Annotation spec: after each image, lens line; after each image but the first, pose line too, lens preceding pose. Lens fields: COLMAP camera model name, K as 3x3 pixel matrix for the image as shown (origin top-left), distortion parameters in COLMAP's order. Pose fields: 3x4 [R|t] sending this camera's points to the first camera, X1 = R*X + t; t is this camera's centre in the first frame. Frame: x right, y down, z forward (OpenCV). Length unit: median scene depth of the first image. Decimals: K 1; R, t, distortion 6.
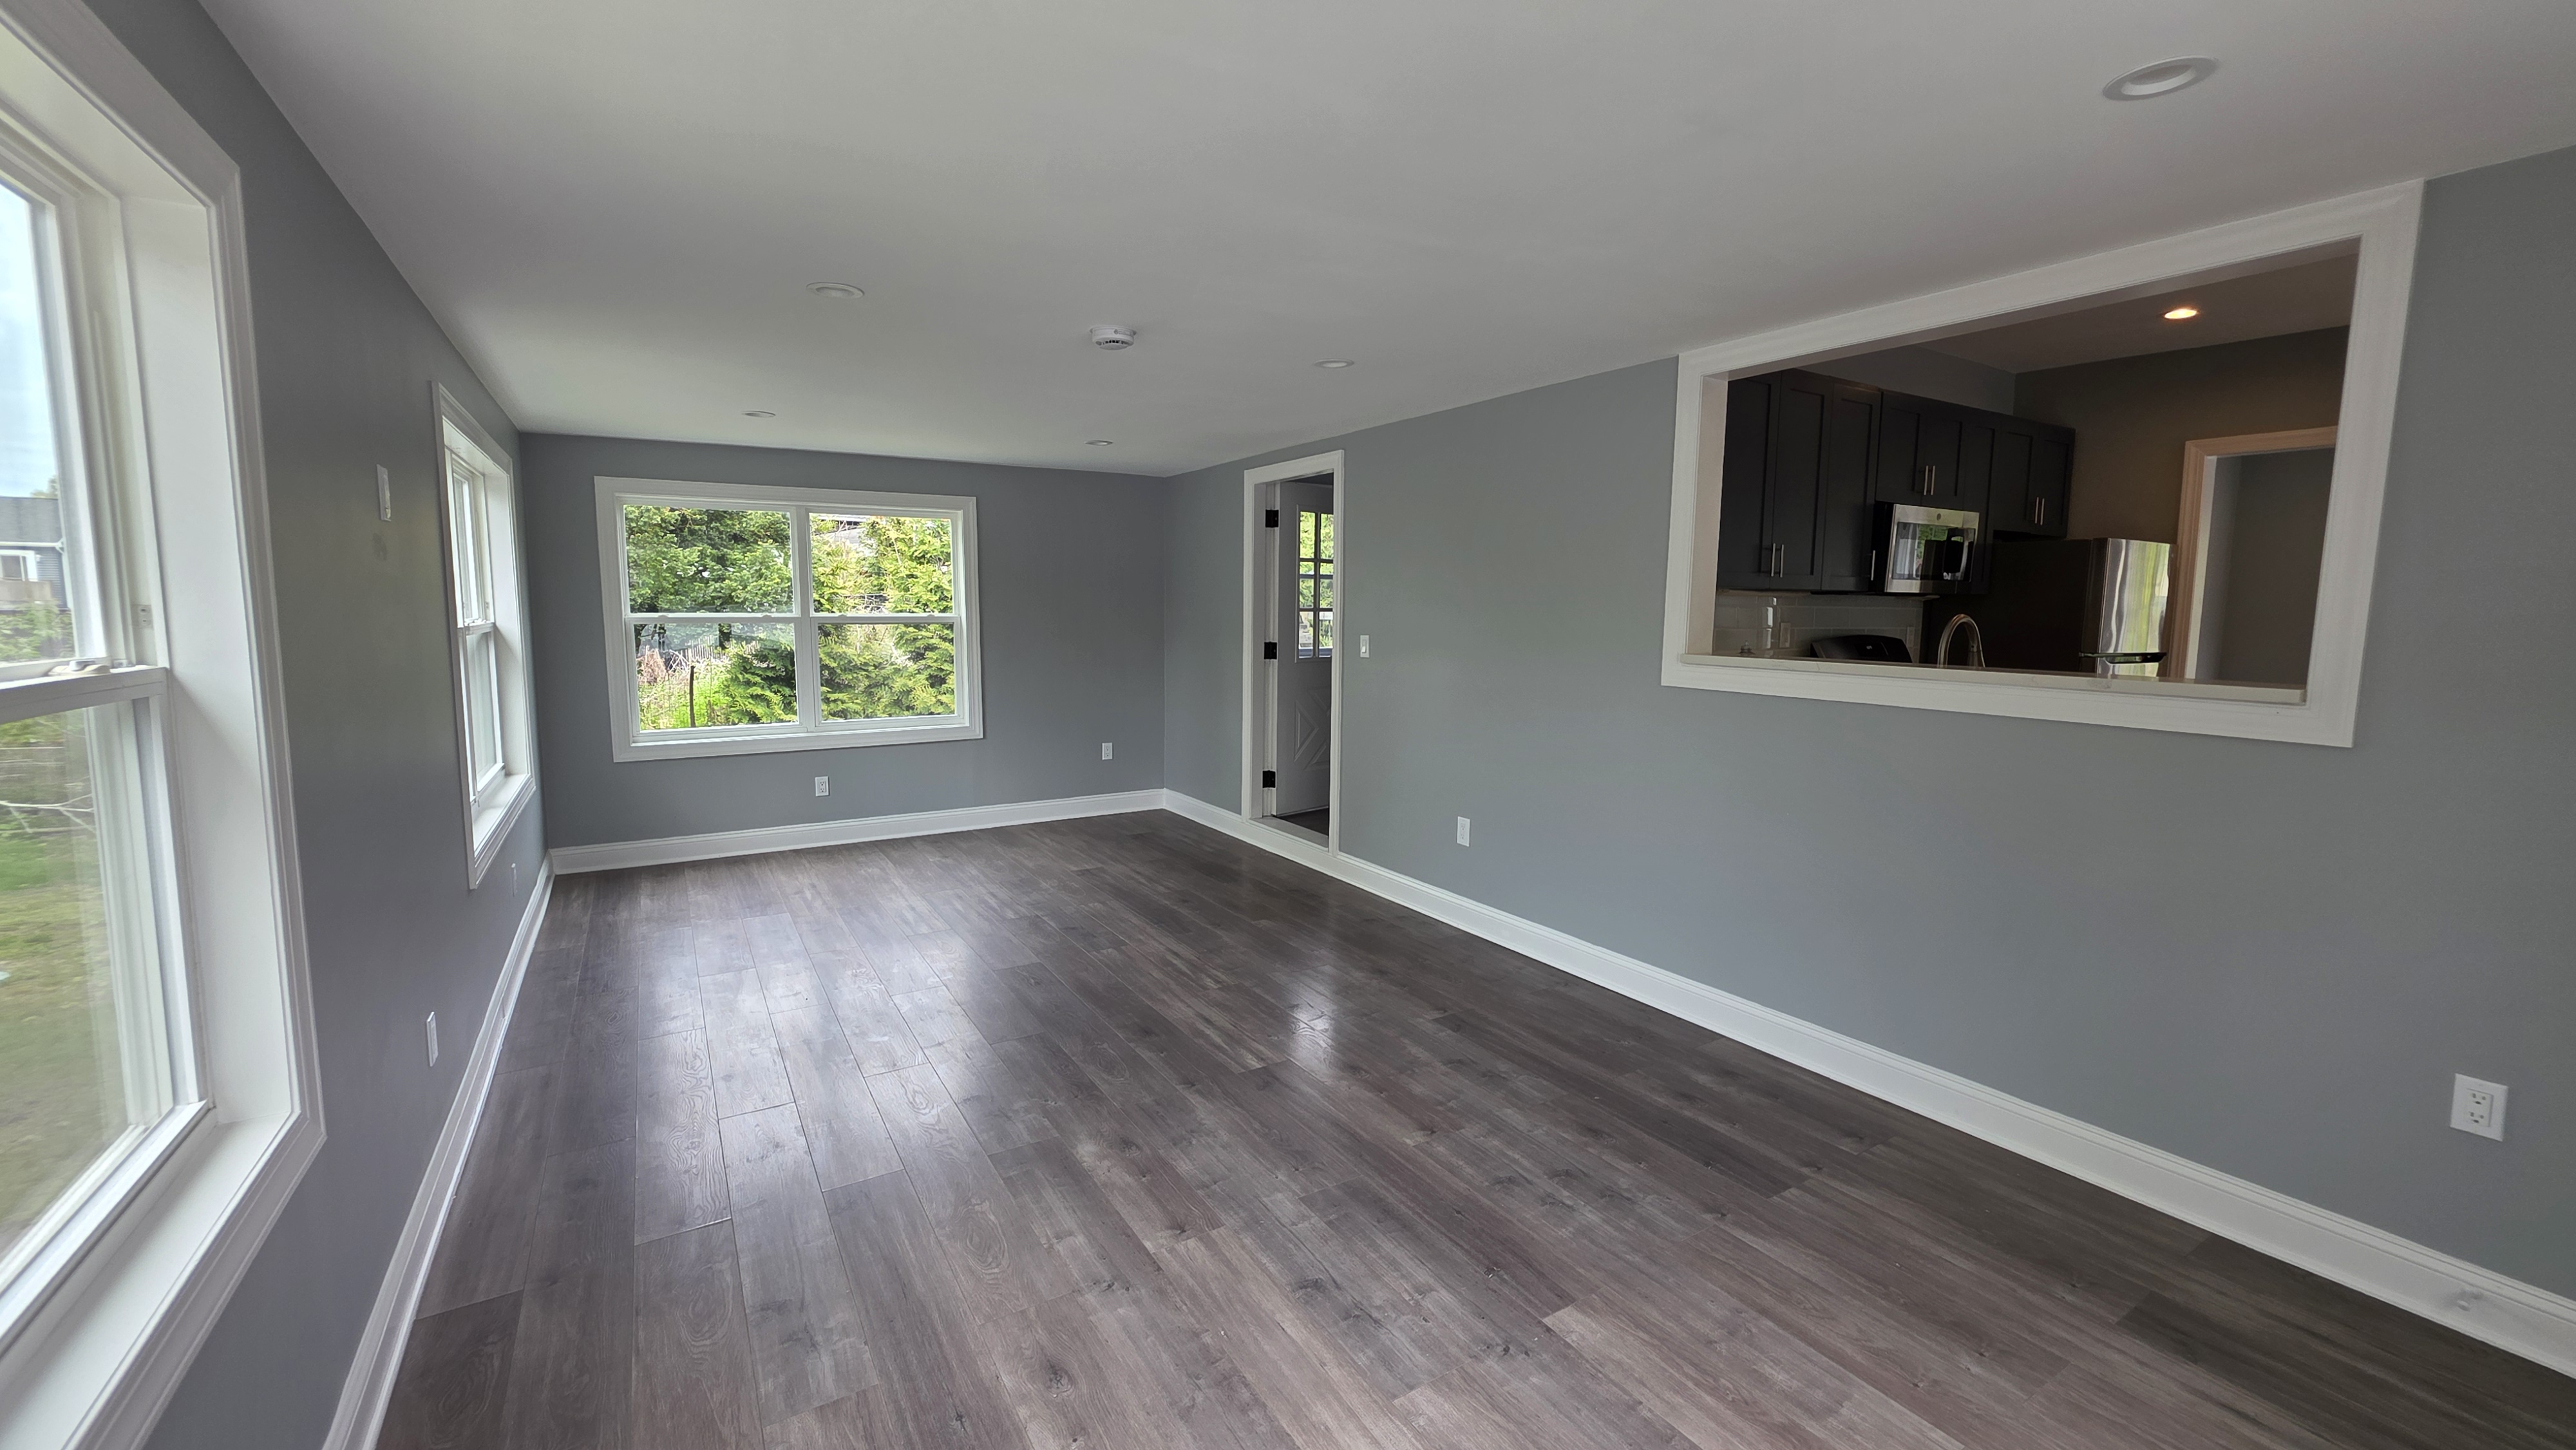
lens RADIAL K [[1023.0, 0, 1300.4], [0, 1023.0, 715.6], [0, 0, 1]] dist [0.000953, 0.000082]
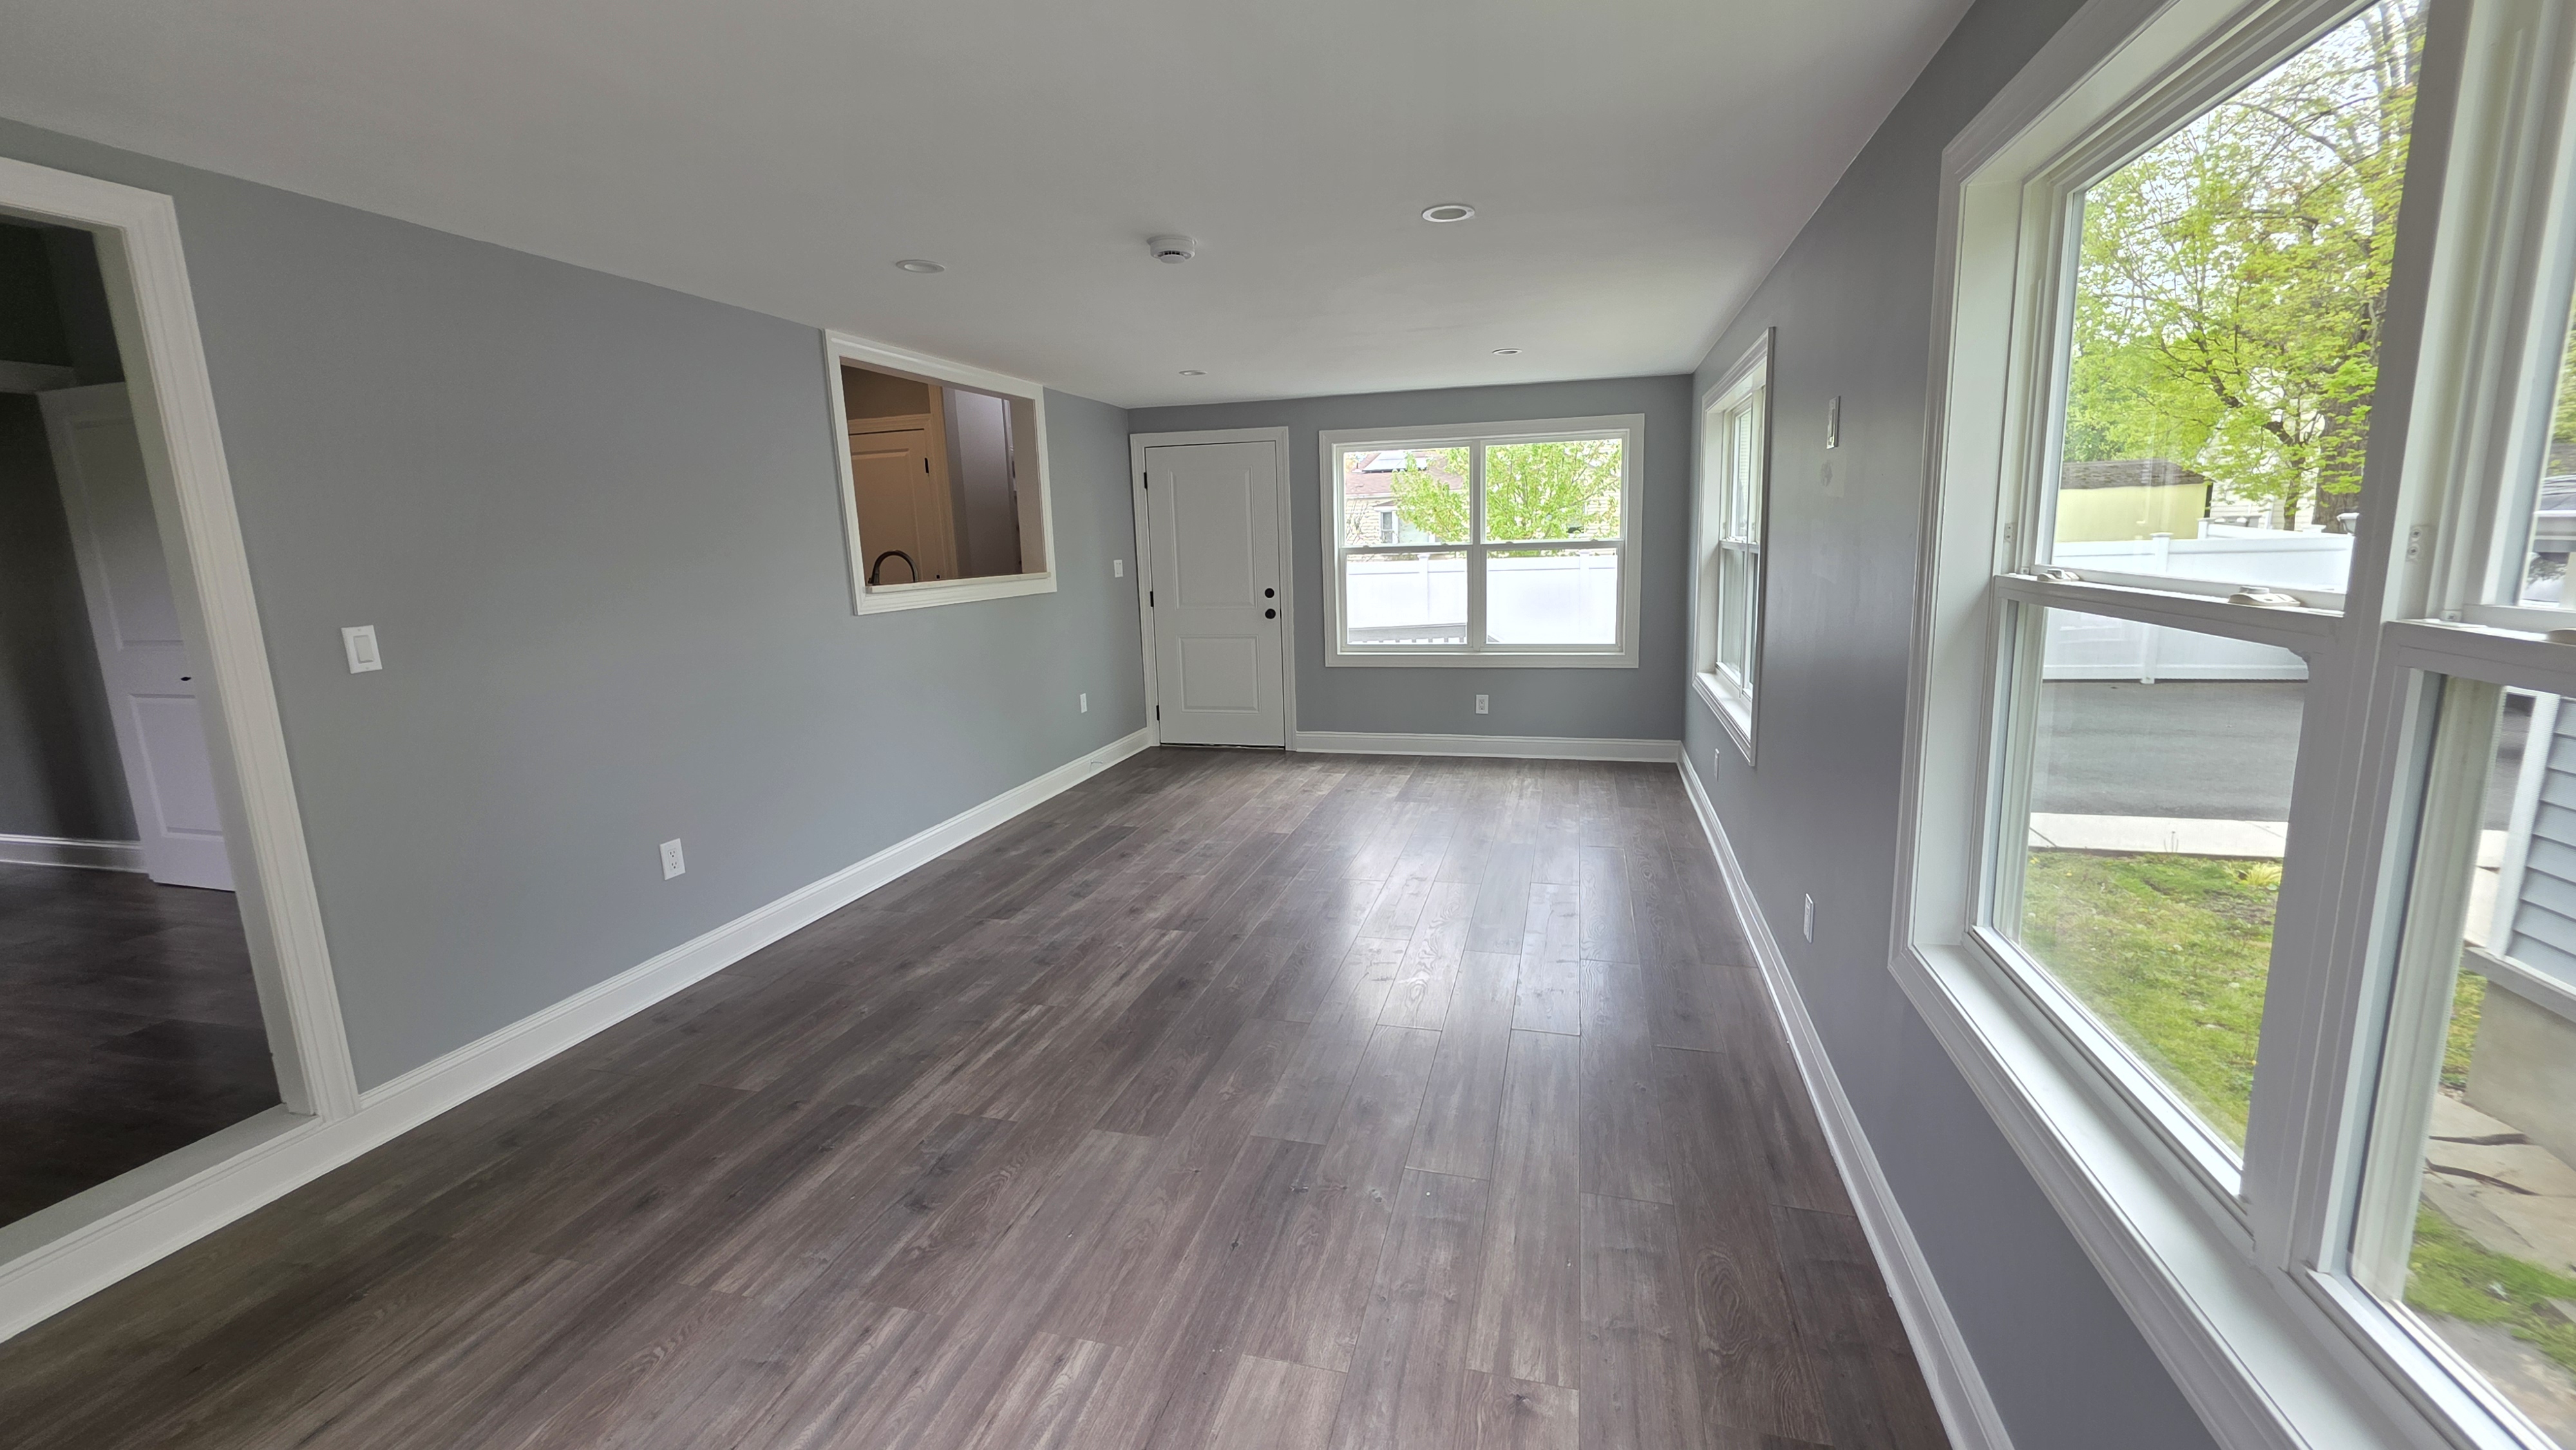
lens RADIAL K [[1023.0, 0, 1300.4], [0, 1023.0, 715.6], [0, 0, 1]] dist [0.000953, 0.000082]
pose [[-0.677226, -0.116450, 0.726501, -0.895435], [0.104357, 0.962212, 0.251511, -0.168204], [-0.728337, 0.246146, -0.639483, 1.464305]]
